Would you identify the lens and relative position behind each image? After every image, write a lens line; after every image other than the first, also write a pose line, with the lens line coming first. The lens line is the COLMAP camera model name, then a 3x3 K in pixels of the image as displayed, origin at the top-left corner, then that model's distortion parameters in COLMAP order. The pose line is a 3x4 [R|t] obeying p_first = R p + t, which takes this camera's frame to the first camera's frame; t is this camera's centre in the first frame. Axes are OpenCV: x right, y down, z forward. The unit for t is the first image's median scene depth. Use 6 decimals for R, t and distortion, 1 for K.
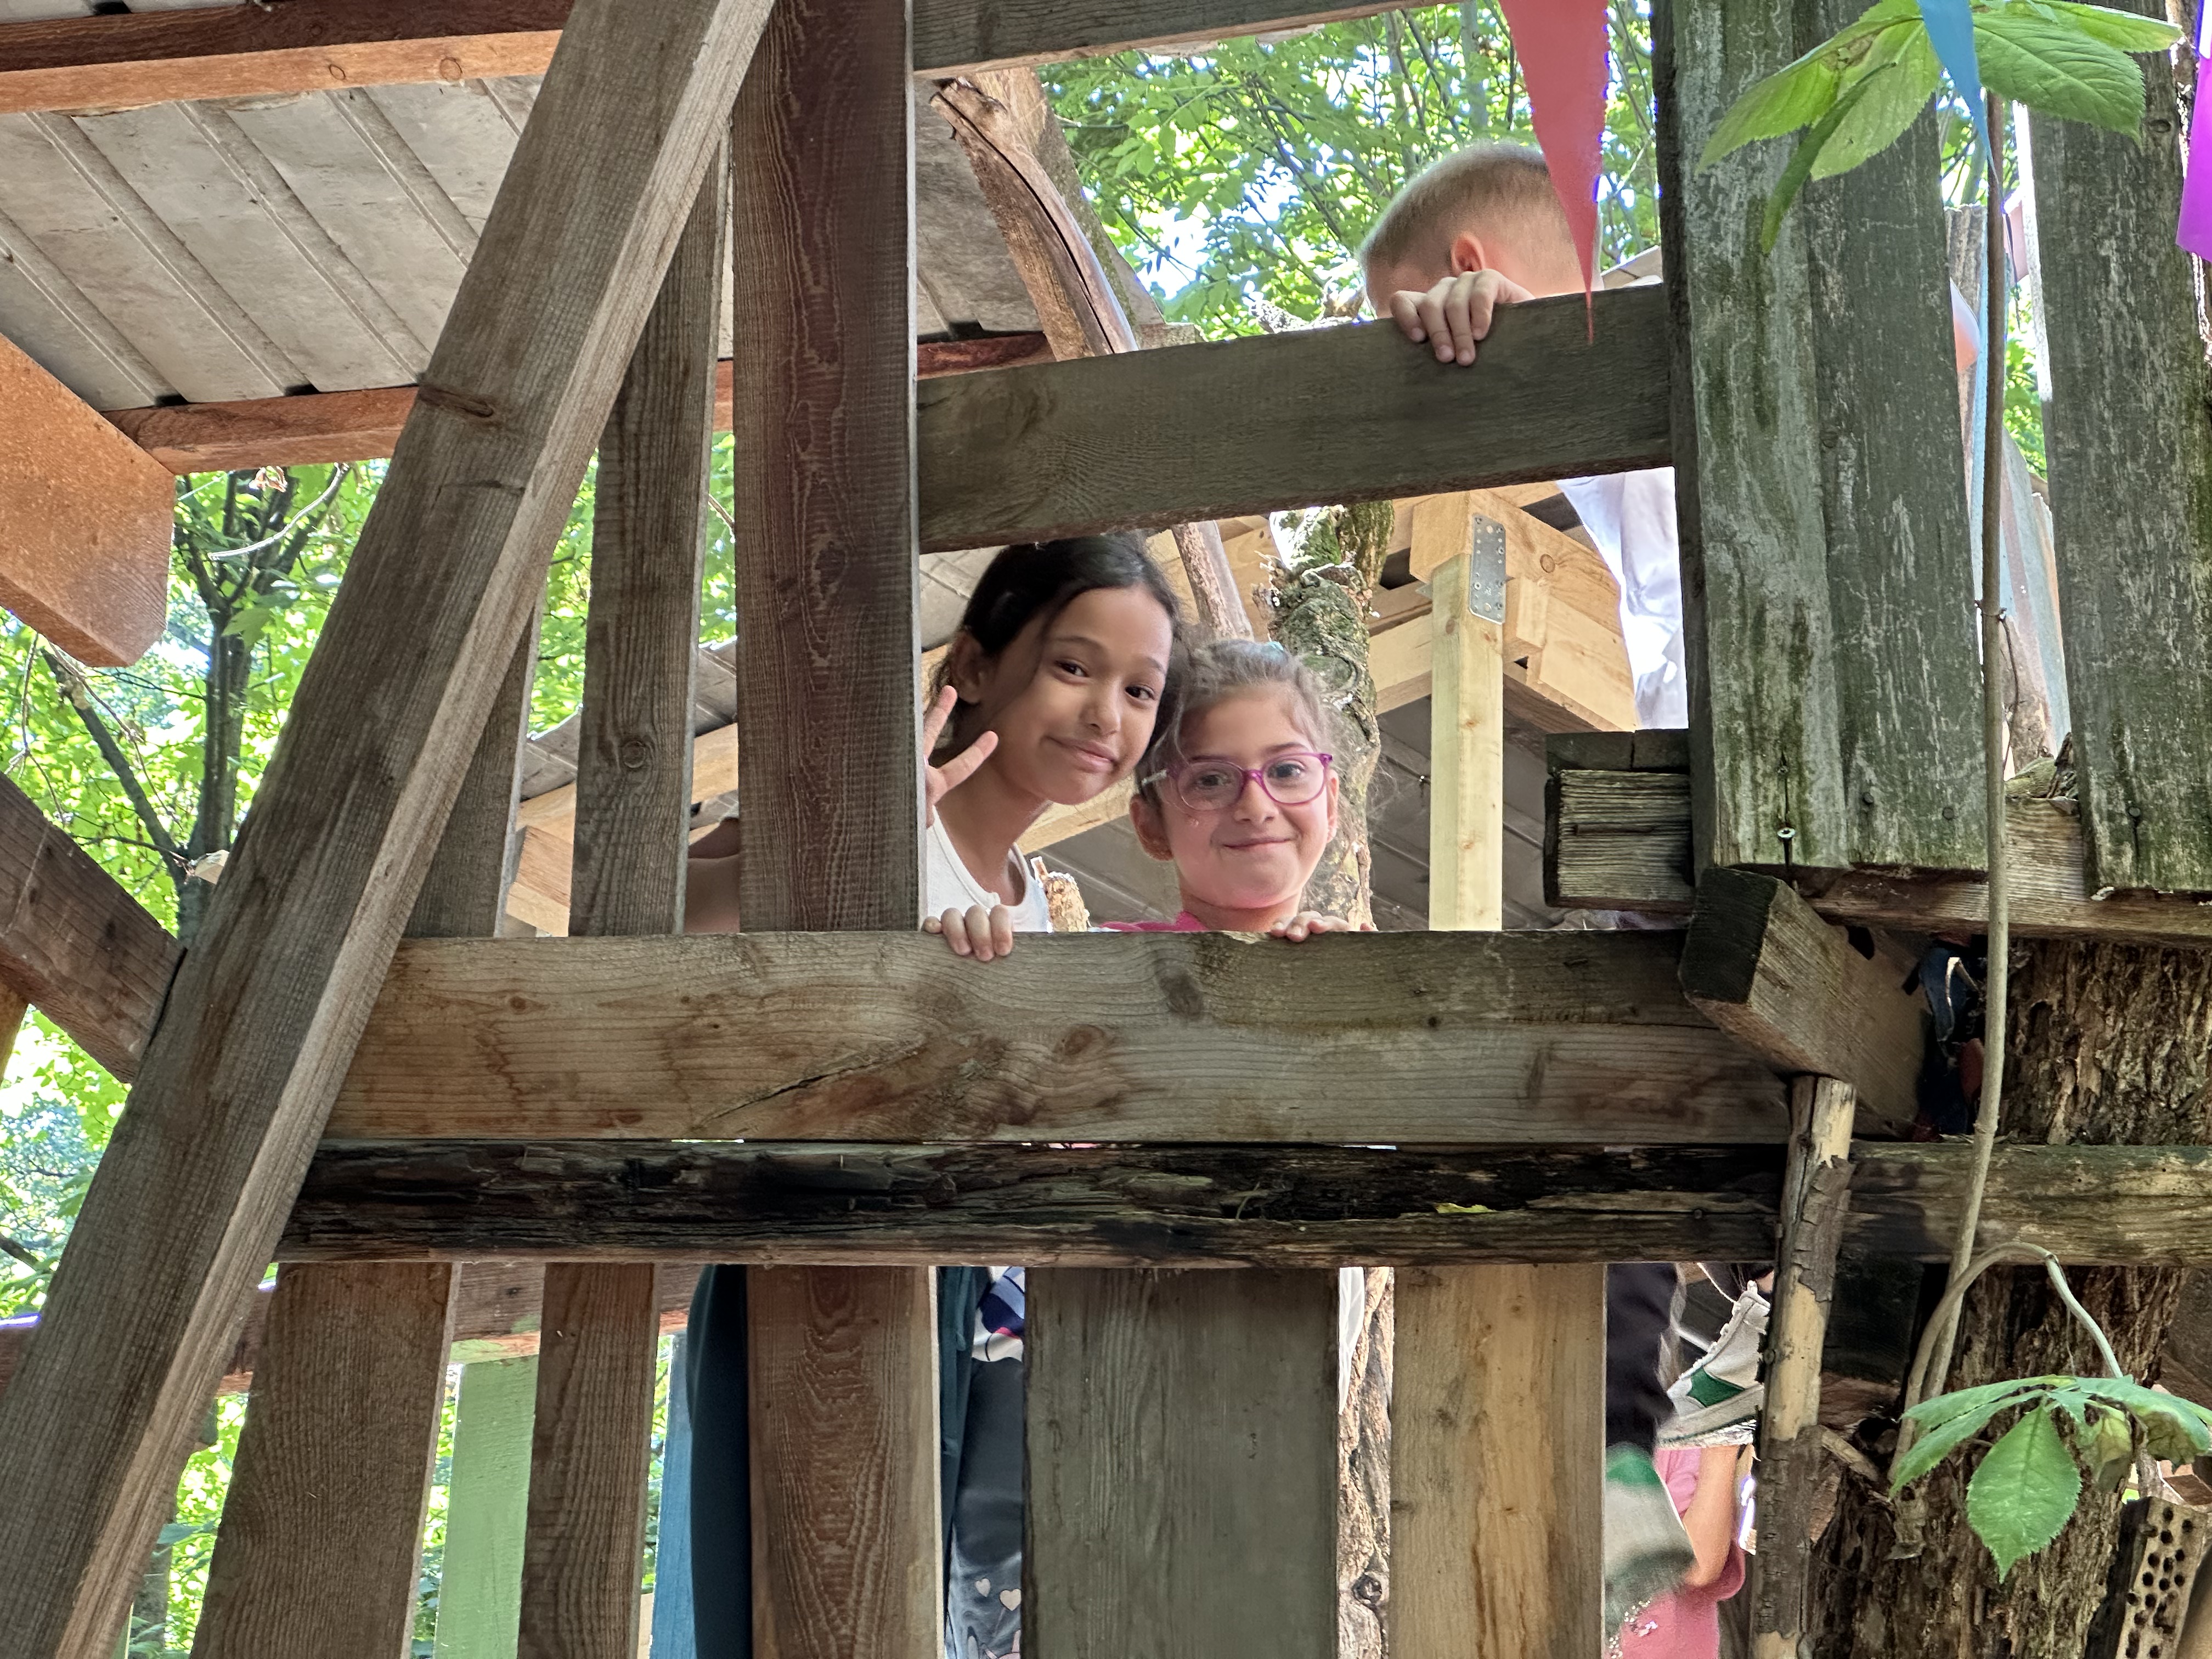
lens RADIAL K [[4891.4, 0, 1215.5], [0, 4891.4, 827.5], [0, 0, 1]] dist [-0.079559, 3.556216]
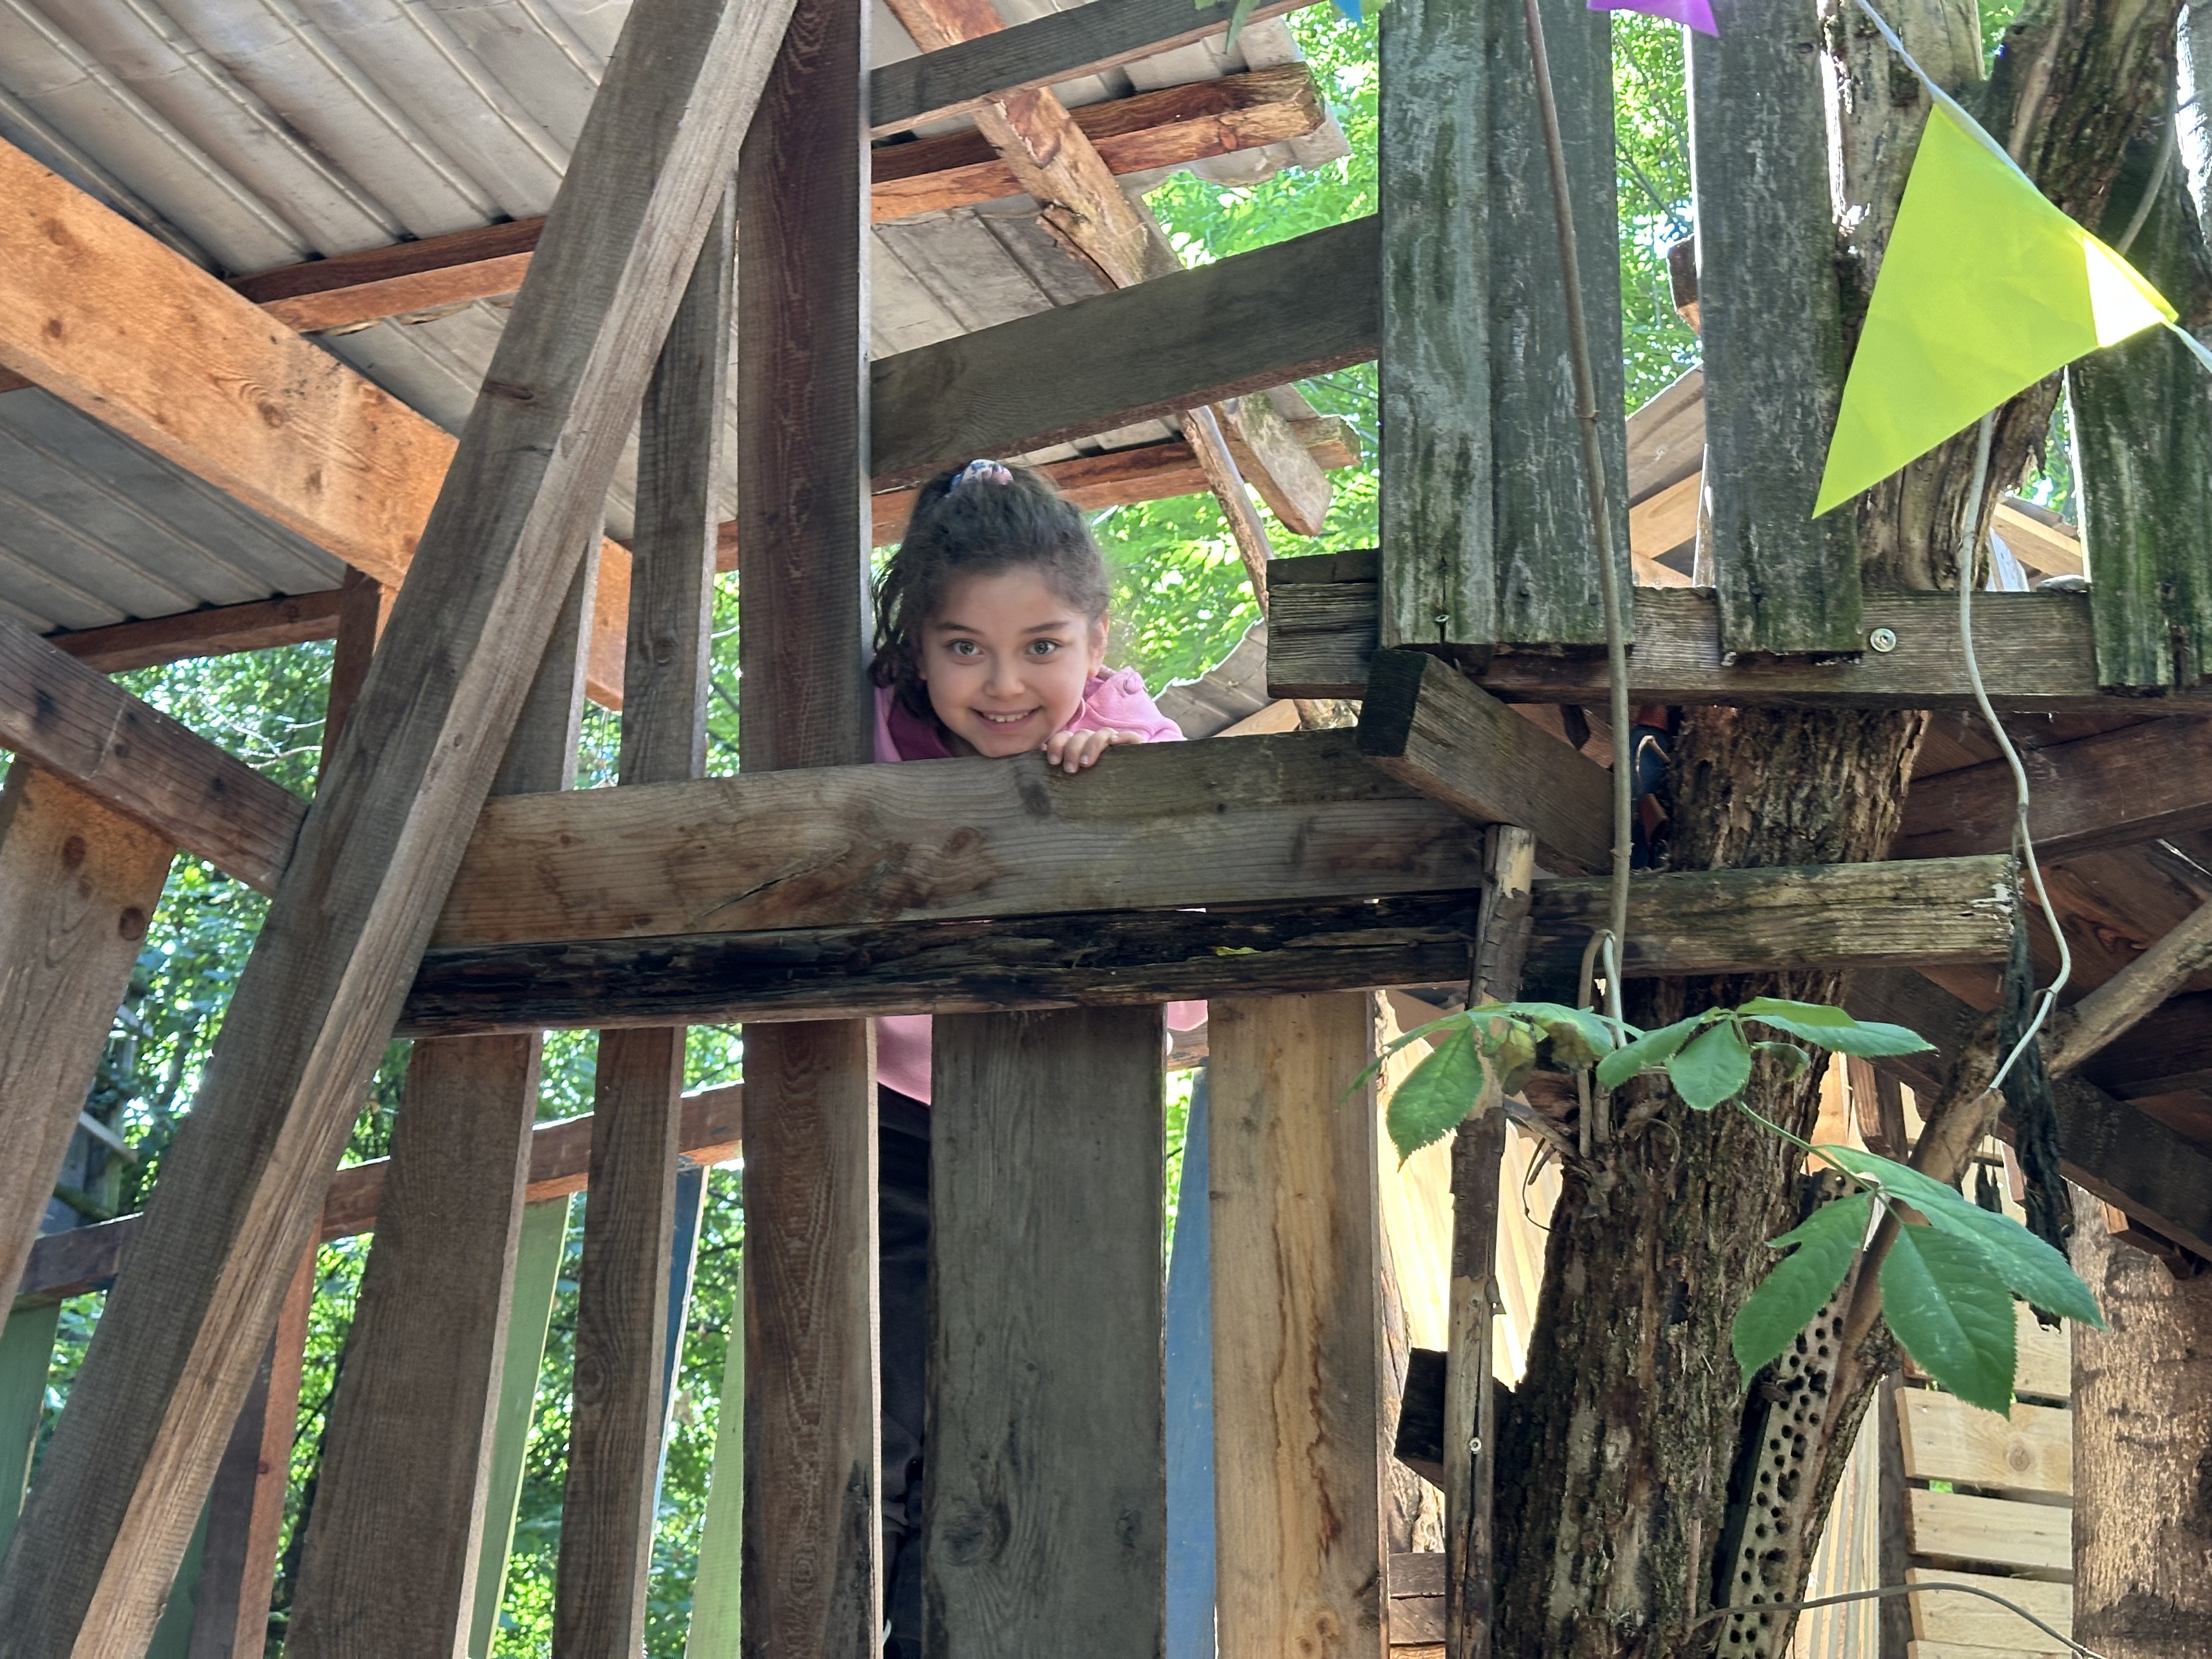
lens RADIAL K [[3118.6, 0, 1105.8], [0, 3118.6, 872.0], [0, 0, 1]] dist [0.113899, 0.082562]
pose [[0.979980, -0.048544, -0.193088, 0.172926], [0.046142, 0.998792, -0.016925, 0.069773], [0.193676, 0.007676, 0.981035, 0.212125]]
